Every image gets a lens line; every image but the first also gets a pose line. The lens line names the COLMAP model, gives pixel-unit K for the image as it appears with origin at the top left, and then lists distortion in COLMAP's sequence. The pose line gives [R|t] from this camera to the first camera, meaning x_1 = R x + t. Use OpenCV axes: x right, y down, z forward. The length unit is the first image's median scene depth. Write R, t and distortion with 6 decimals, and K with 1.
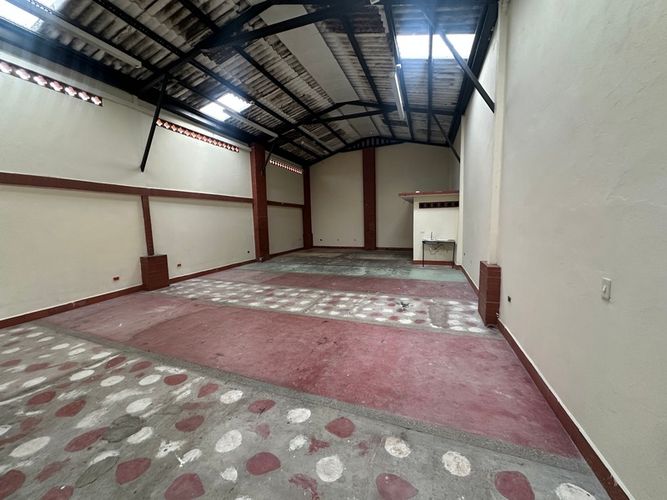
lens RADIAL K [[265.1, 0, 331.2], [0, 265.1, 252.4], [0, 0, 1]] dist [-0.010846, 0.000924]
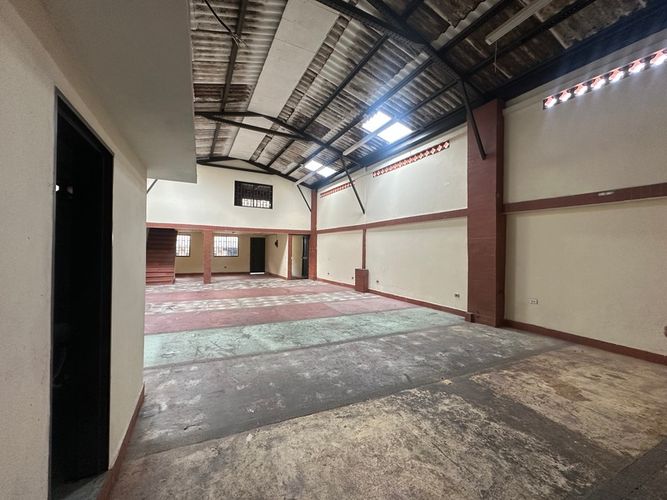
lens RADIAL K [[265.1, 0, 334.2], [0, 265.1, 247.2], [0, 0, 1]] dist [-0.010846, 0.000924]
pose [[-0.671388, 0.005655, -0.741085, 0.469406], [-0.085111, 0.992766, 0.084682, -0.194760], [0.736203, 0.119929, -0.666050, 1.639076]]
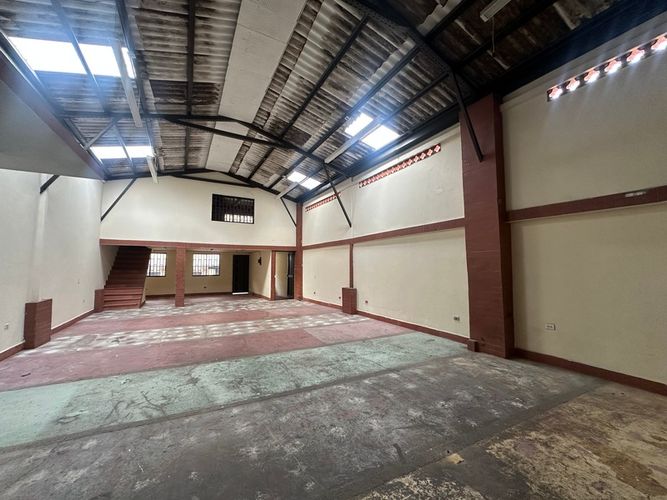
lens RADIAL K [[265.1, 0, 333.9], [0, 265.1, 247.0], [0, 0, 1]] dist [-0.010846, 0.000924]
pose [[-0.653695, -0.032596, -0.756056, 0.353427], [-0.072663, 0.997159, 0.019835, -0.189505], [0.753262, 0.067903, -0.654206, 1.590519]]
